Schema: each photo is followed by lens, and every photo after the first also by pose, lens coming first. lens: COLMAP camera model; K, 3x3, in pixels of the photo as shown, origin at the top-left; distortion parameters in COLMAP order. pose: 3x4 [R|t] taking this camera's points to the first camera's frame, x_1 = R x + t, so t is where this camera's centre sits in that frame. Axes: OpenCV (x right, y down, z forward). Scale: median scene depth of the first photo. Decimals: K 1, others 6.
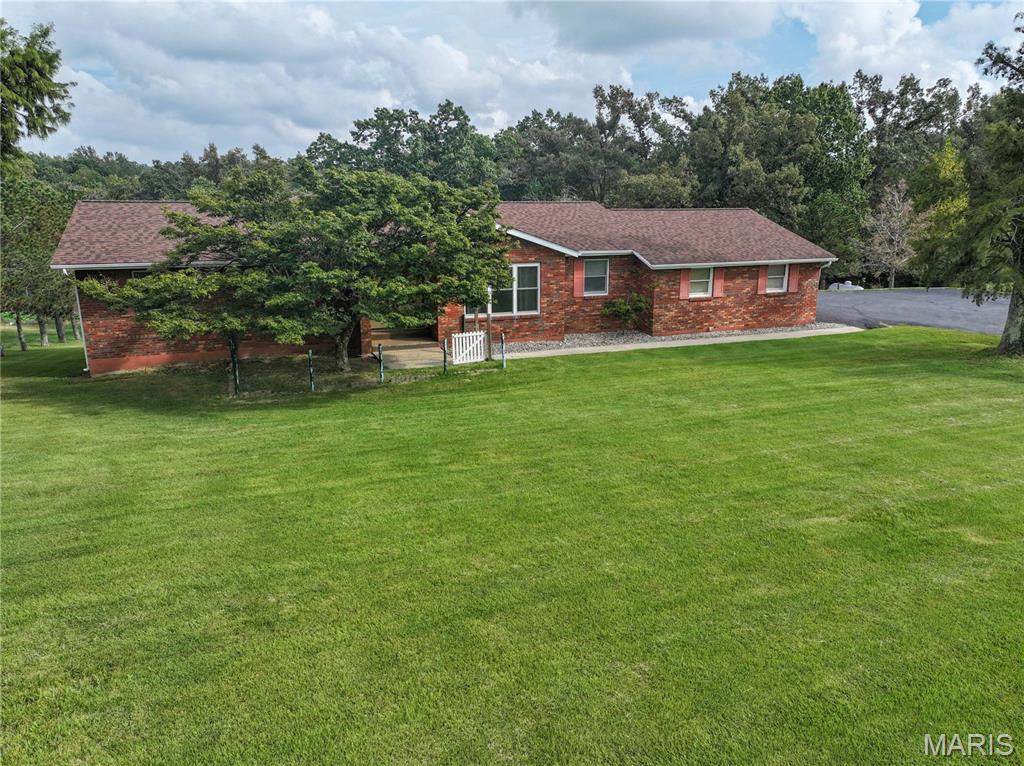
lens RADIAL K [[717.2, 0, 516.4], [0, 717.2, 385.9], [0, 0, 1]] dist [-0.004458, 0.022584]
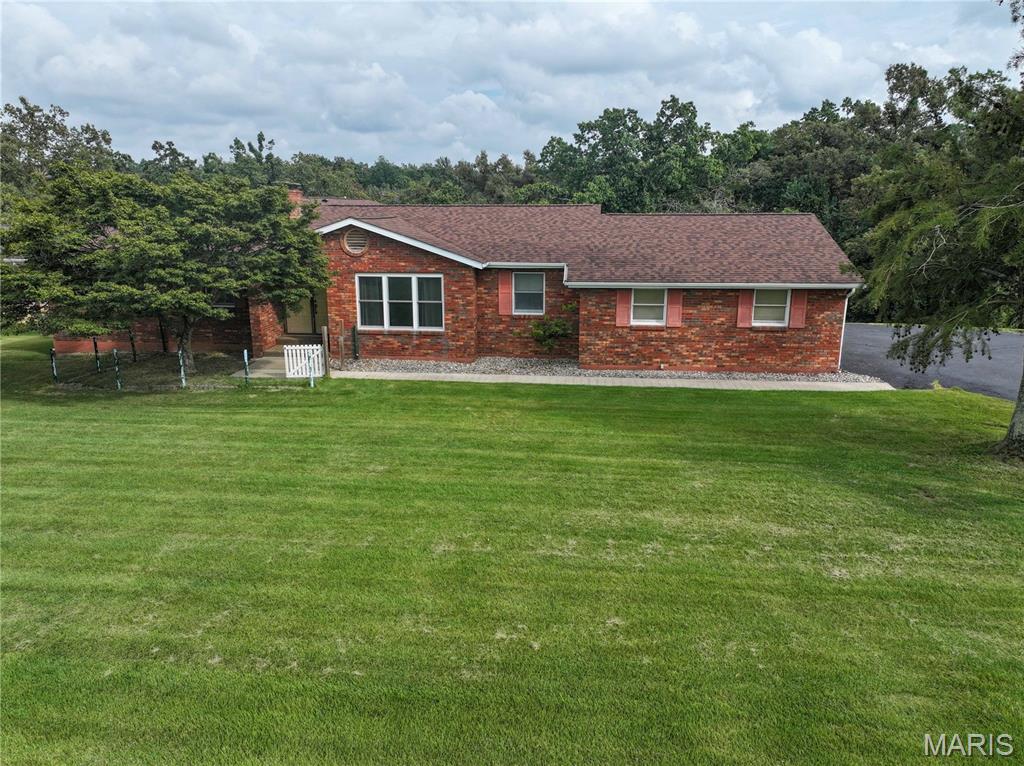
lens RADIAL K [[717.2, 0, 513.5], [0, 717.2, 379.0], [0, 0, 1]] dist [-0.004458, 0.022584]
pose [[0.893301, 0.105082, -0.437003, 0.478033], [-0.110323, 0.993805, 0.013452, -0.059671], [0.435710, 0.036195, 0.899359, 0.228611]]
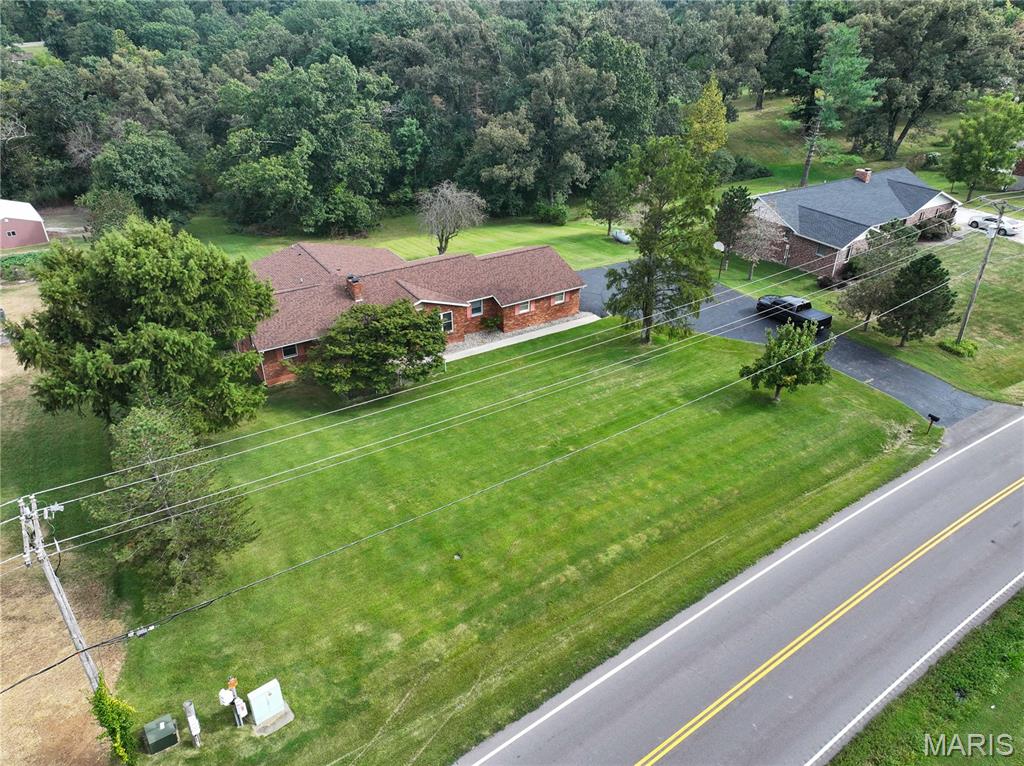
lens RADIAL K [[717.2, 0, 513.3], [0, 717.2, 387.0], [0, 0, 1]] dist [-0.004458, 0.022584]
pose [[0.981325, -0.094761, 0.167398, -0.164756], [0.044963, 0.959132, 0.279365, -0.520392], [-0.187030, -0.266621, 0.945480, -1.124857]]
